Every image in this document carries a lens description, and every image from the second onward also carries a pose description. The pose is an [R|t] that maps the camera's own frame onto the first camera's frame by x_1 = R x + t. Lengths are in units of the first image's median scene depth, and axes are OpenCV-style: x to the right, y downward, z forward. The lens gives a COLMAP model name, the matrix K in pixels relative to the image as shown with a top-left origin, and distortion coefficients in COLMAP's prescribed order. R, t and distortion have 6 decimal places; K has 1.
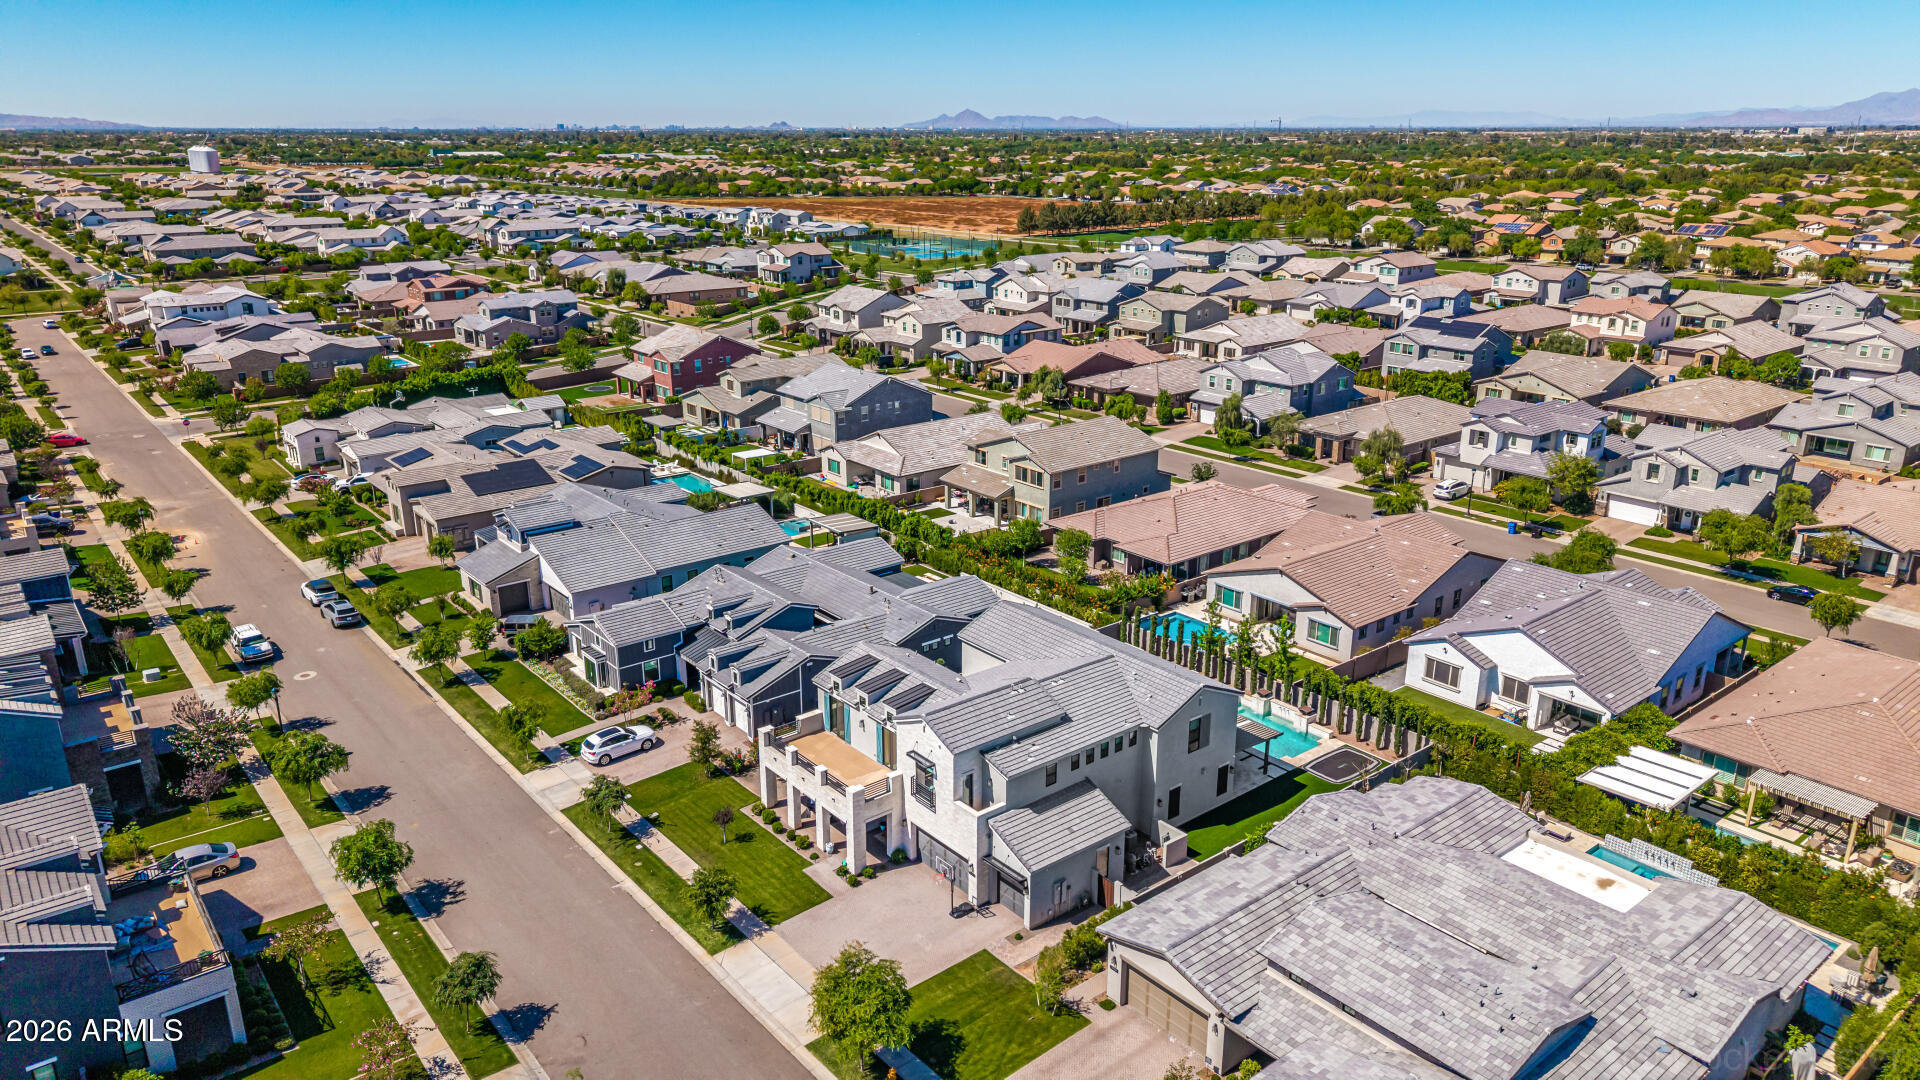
lens RADIAL K [[1285.9, 0, 956.8], [0, 1285.9, 524.4], [0, 0, 1]] dist [0.082619, -0.124624]
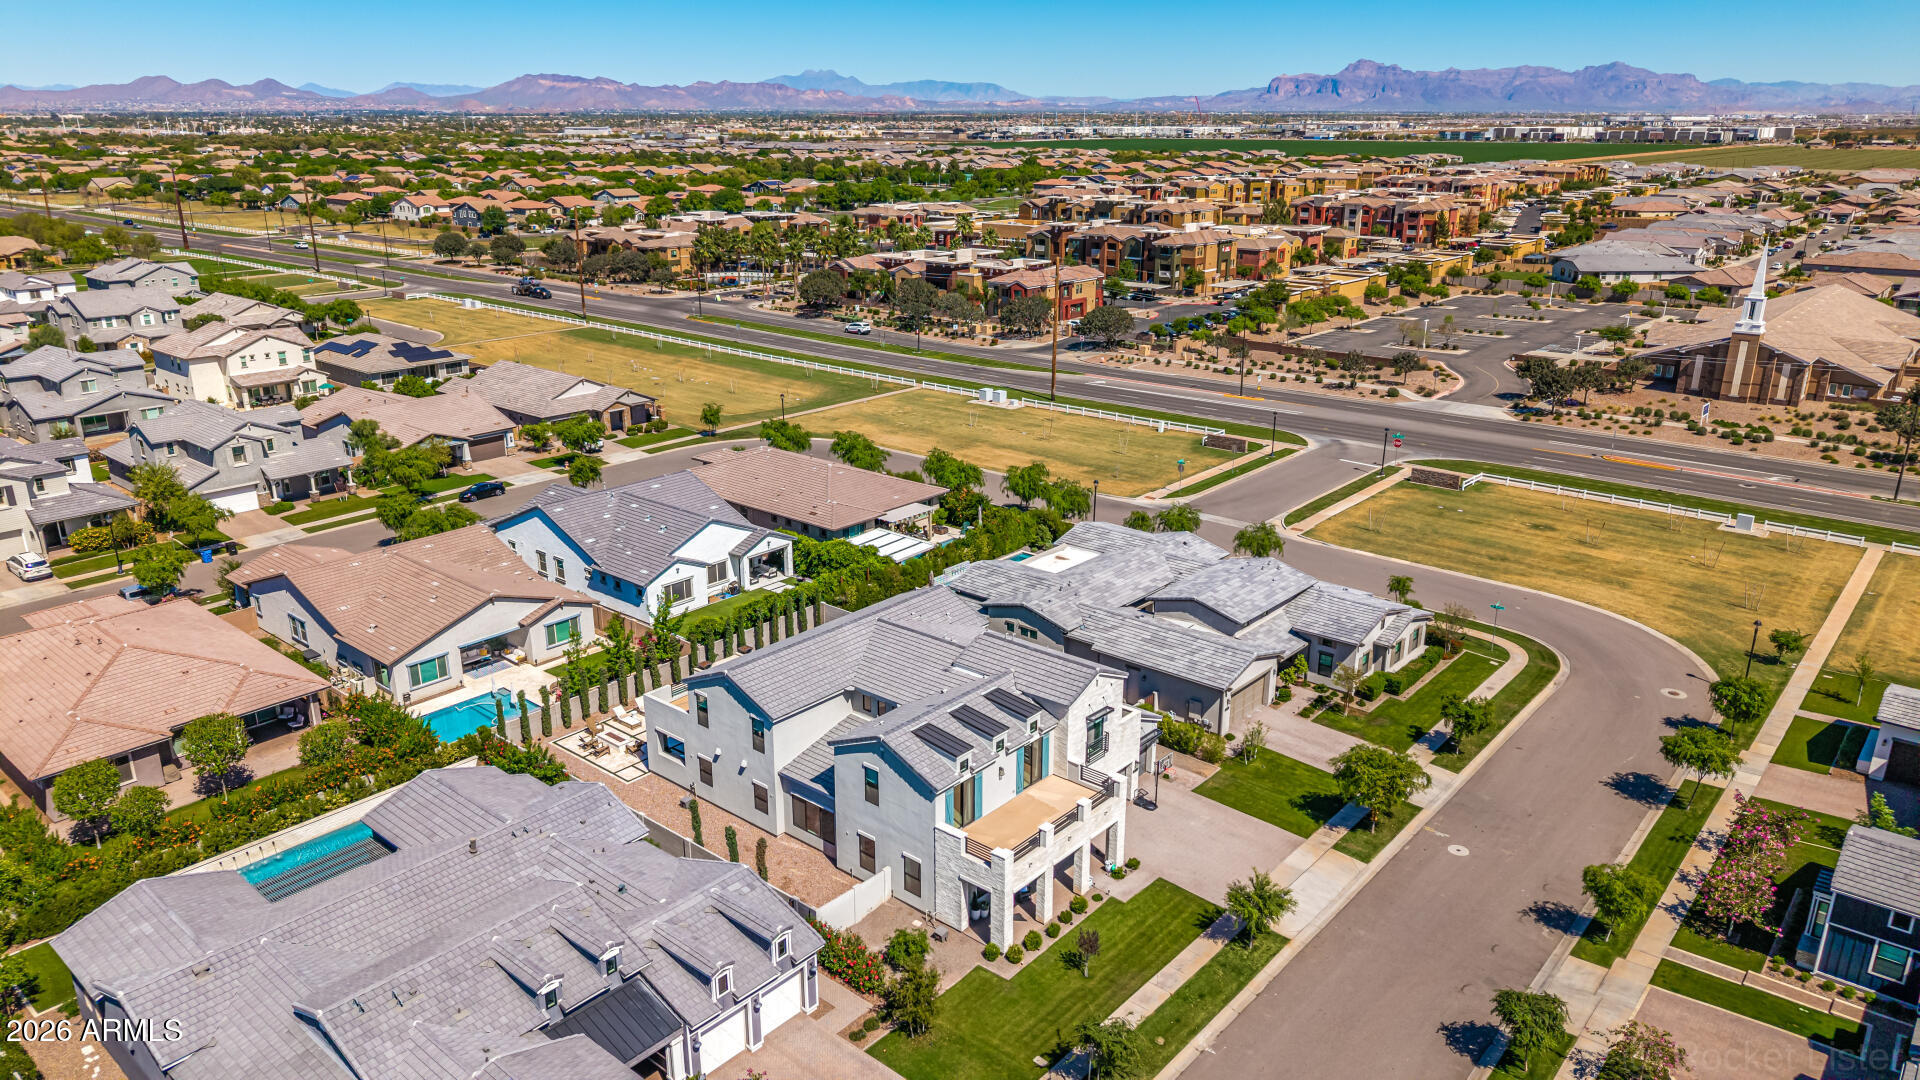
lens RADIAL K [[1285.9, 0, 956.8], [0, 1285.9, 524.4], [0, 0, 1]] dist [0.082619, -0.124624]
pose [[-0.180028, -0.294604, 0.938509, -0.475466], [0.289020, 0.896142, 0.336746, -0.165921], [-0.940243, 0.331872, -0.076184, 0.603220]]
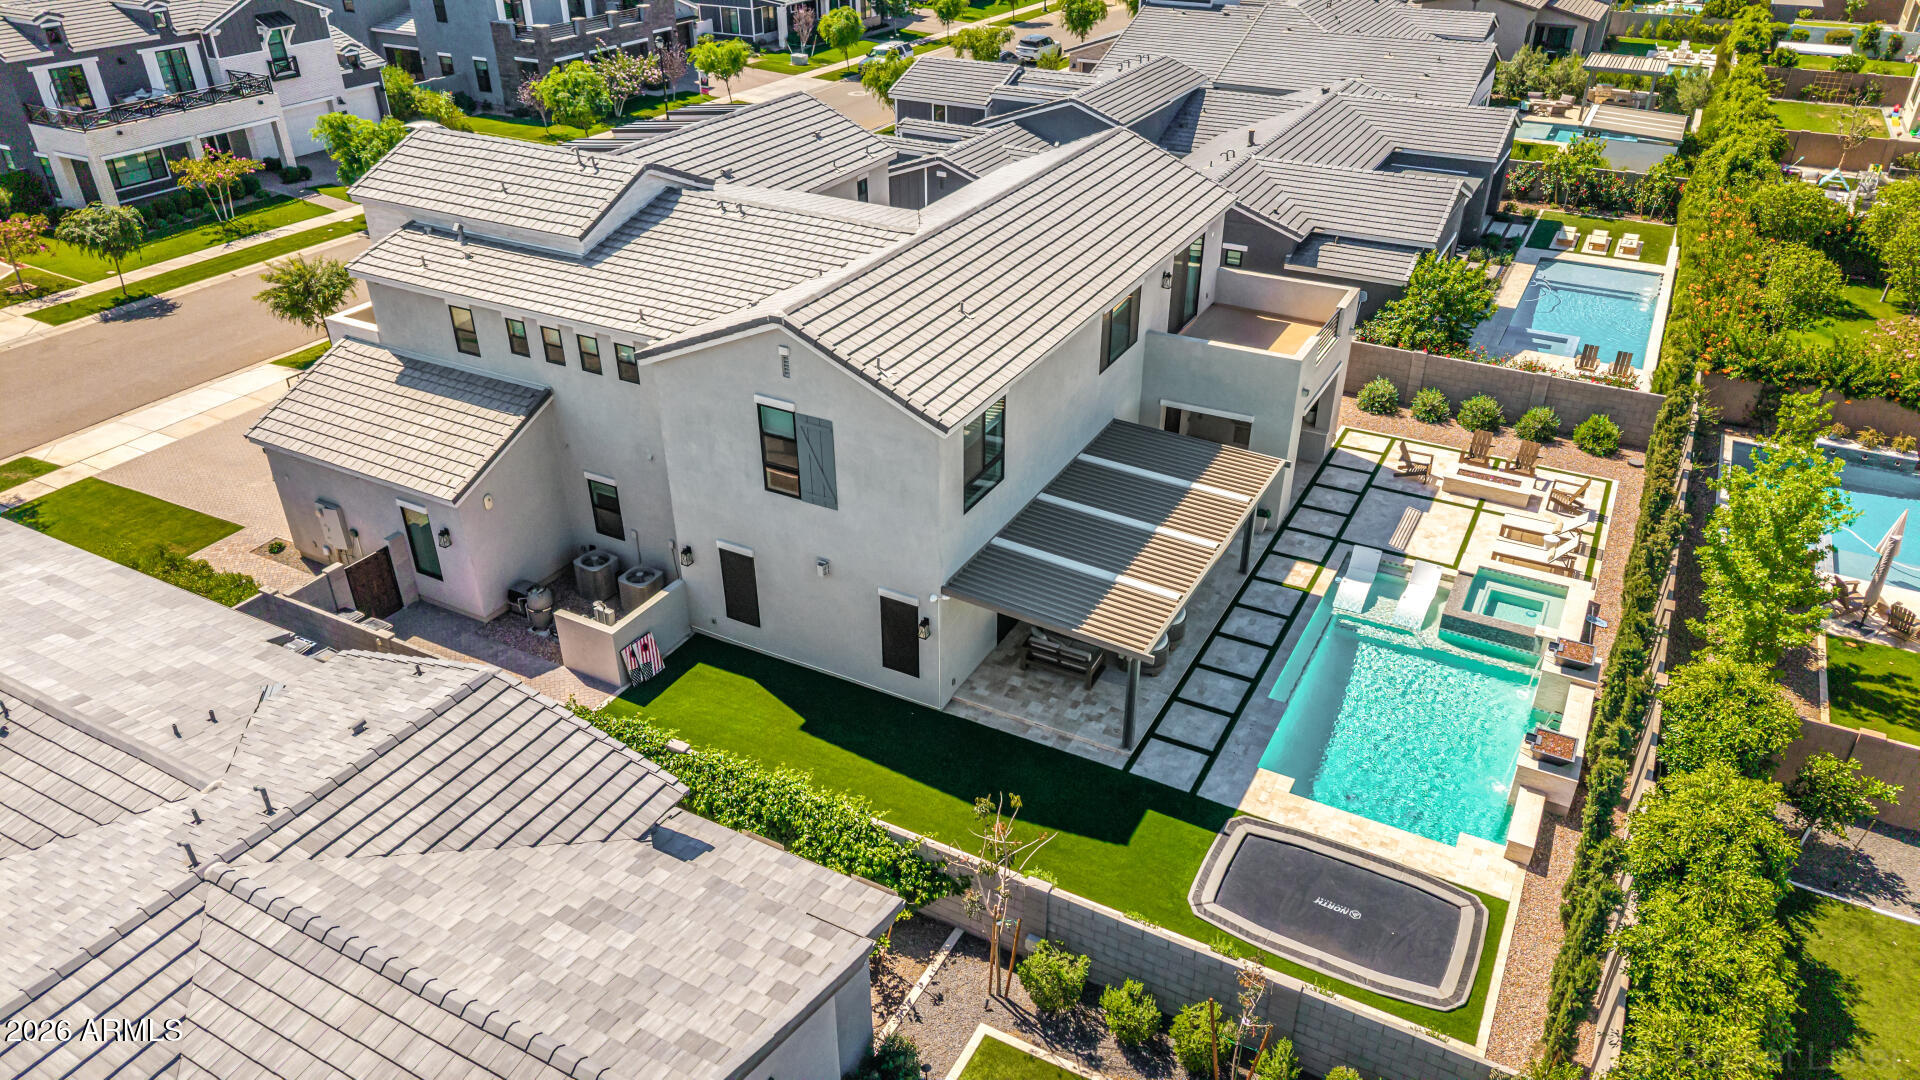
lens RADIAL K [[1282.4, 0, 962.8], [0, 1282.4, 549.0], [0, 0, 1]] dist [0.060874, -0.082300]
pose [[0.384606, 0.471517, -0.793568, 0.291010], [-0.271287, 0.879468, 0.391076, 0.018428], [0.882316, 0.064874, 0.466165, 0.507764]]
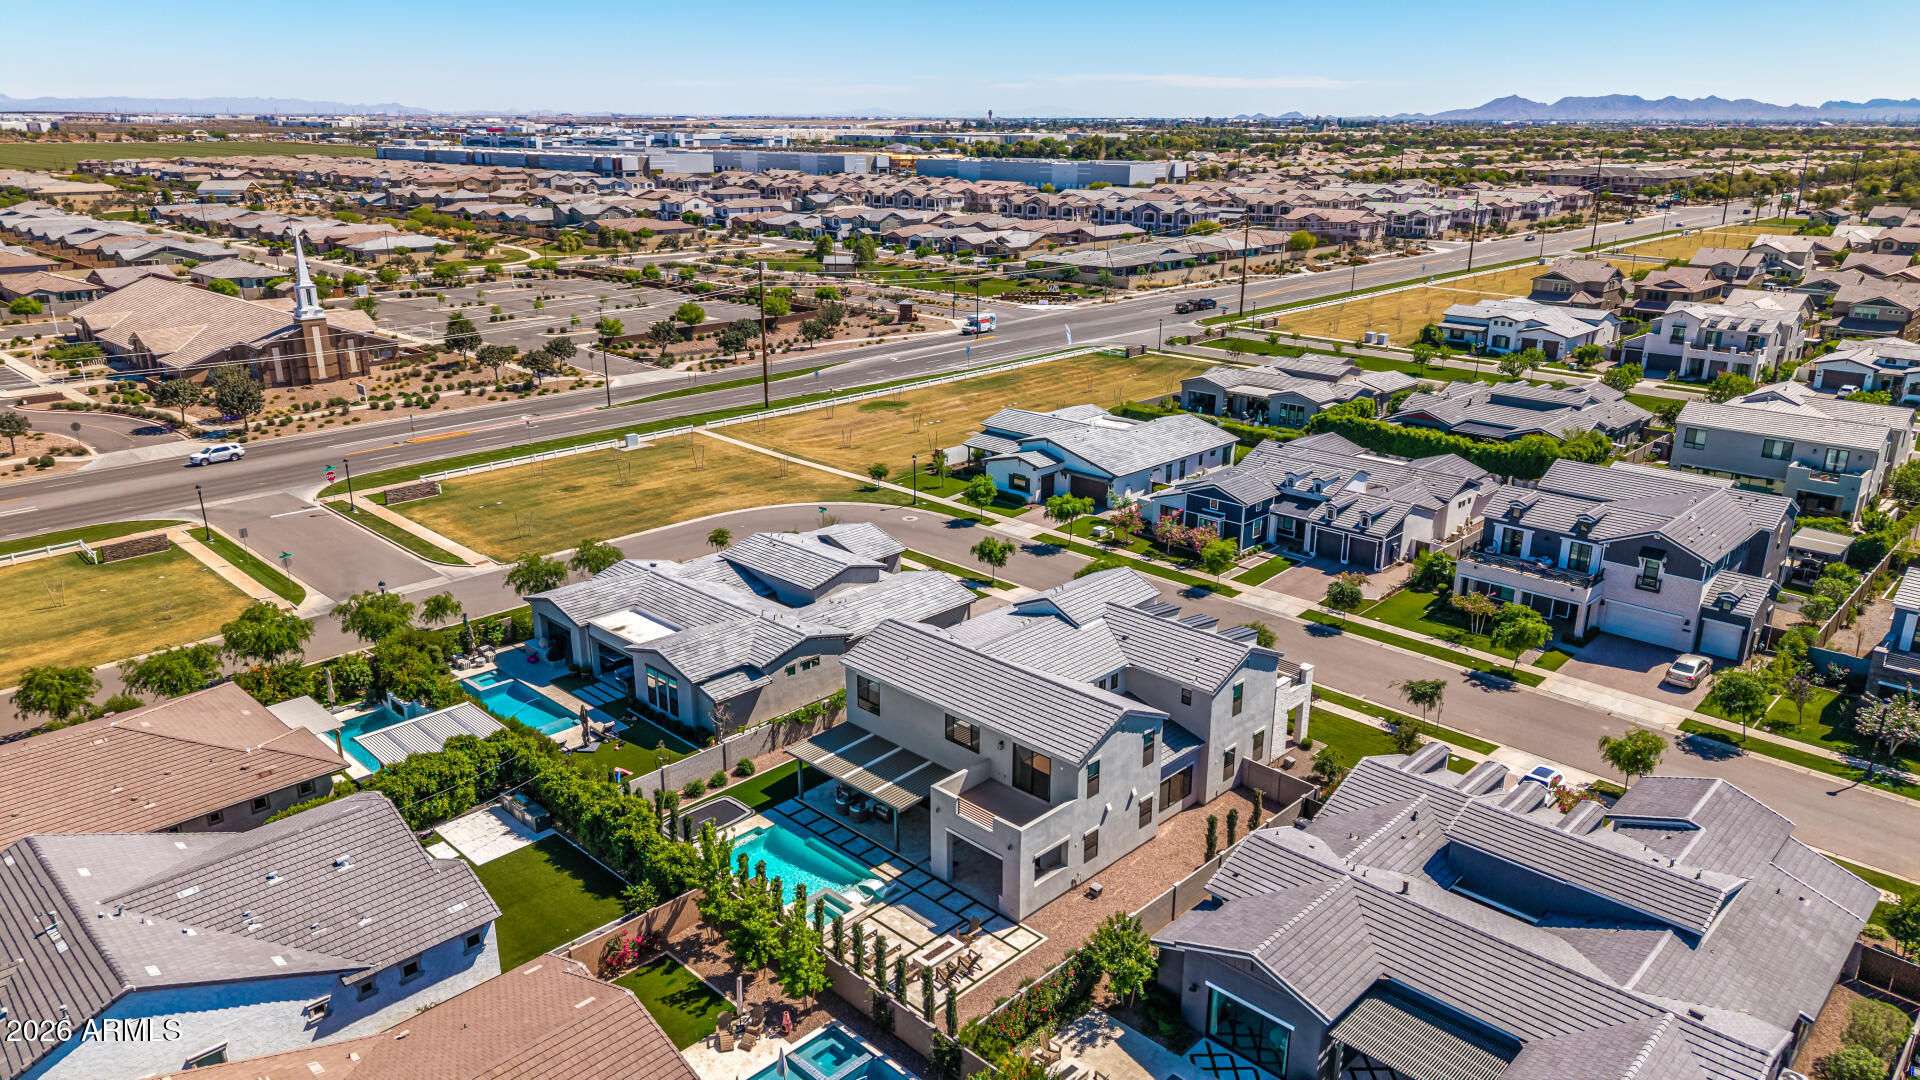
lens RADIAL K [[1285.9, 0, 956.8], [0, 1285.9, 524.4], [0, 0, 1]] dist [0.082619, -0.124624]
pose [[-0.993362, 0.033094, -0.110167, 0.140951], [-0.035349, 0.823554, 0.566135, -0.301072], [0.109464, 0.566272, -0.816918, 1.034019]]
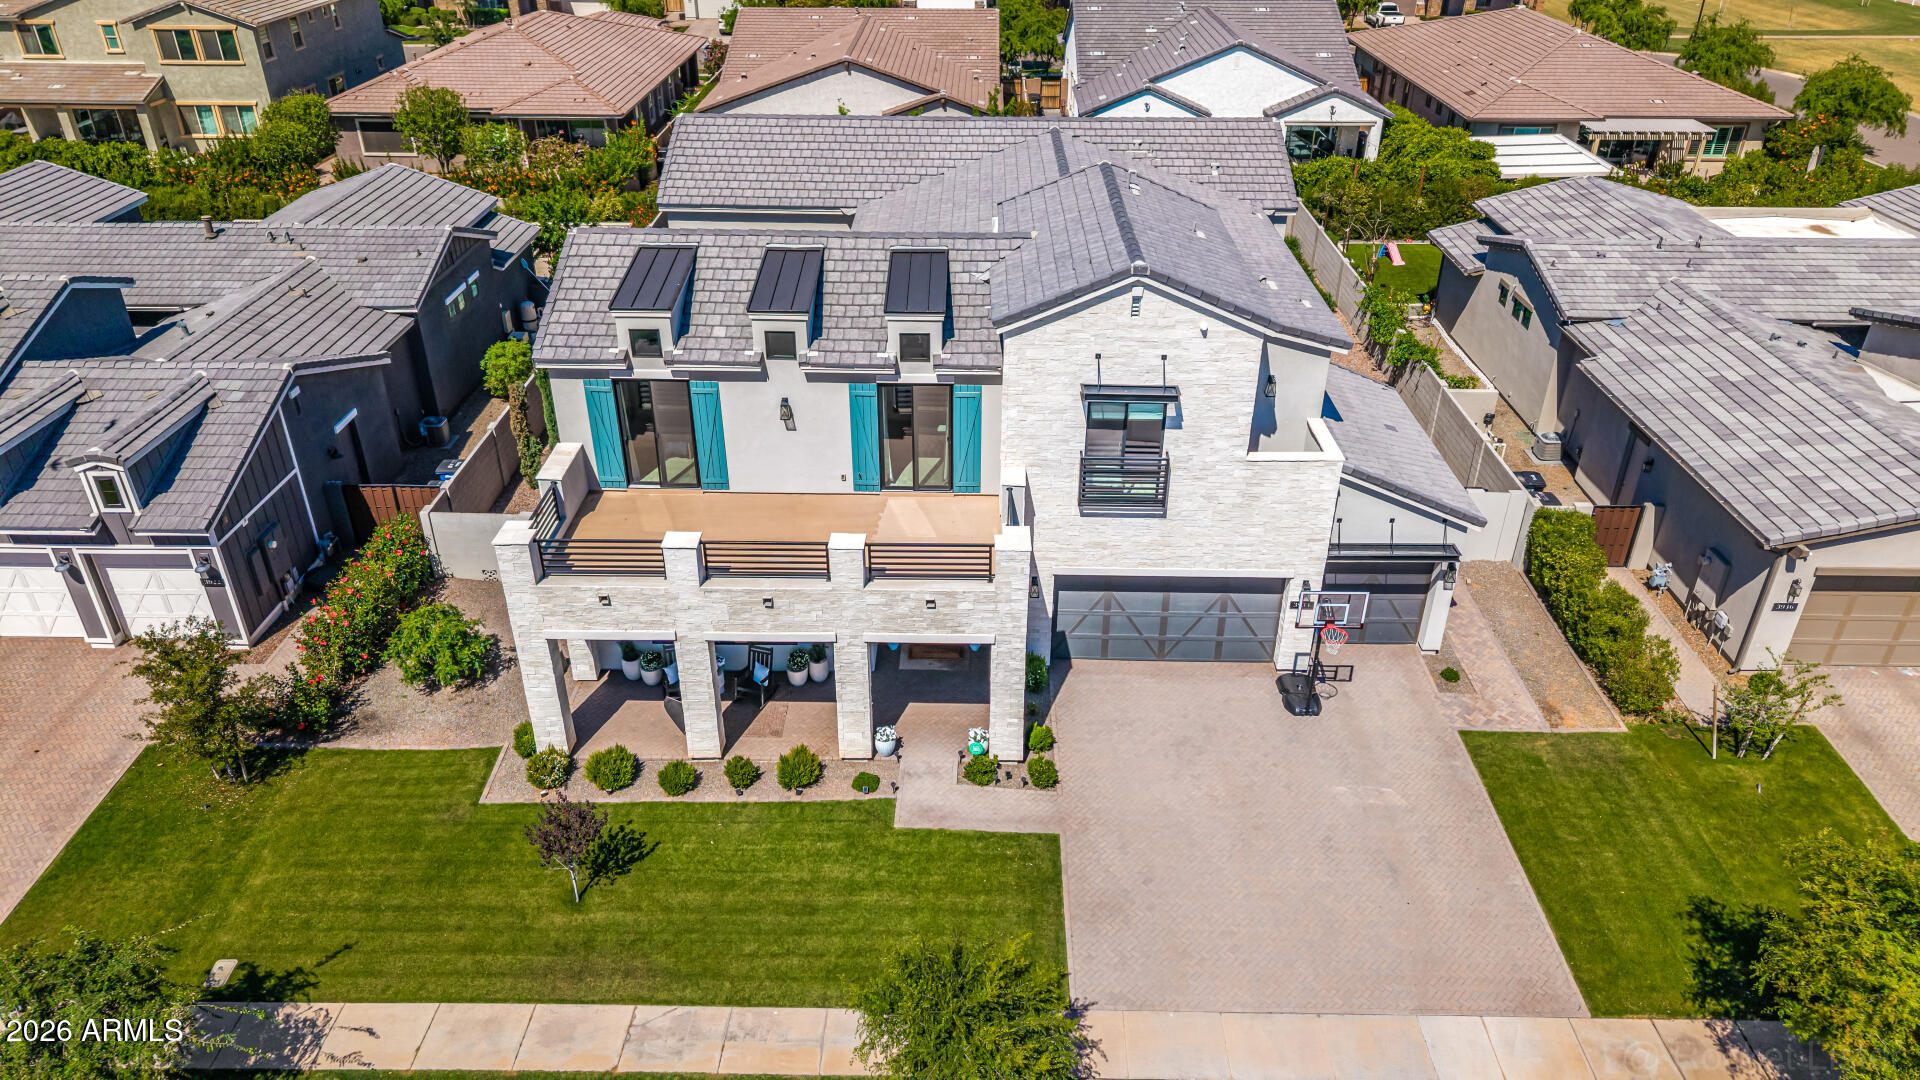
lens RADIAL K [[1294.7, 0, 960.0], [0, 1294.7, 540.0], [0, 0, 1]] dist [0.006839, 0.001203]
pose [[0.641790, -0.380558, 0.665793, -0.170982], [0.222717, 0.923259, 0.313034, 0.050698], [-0.733827, -0.052619, 0.677295, 0.418768]]
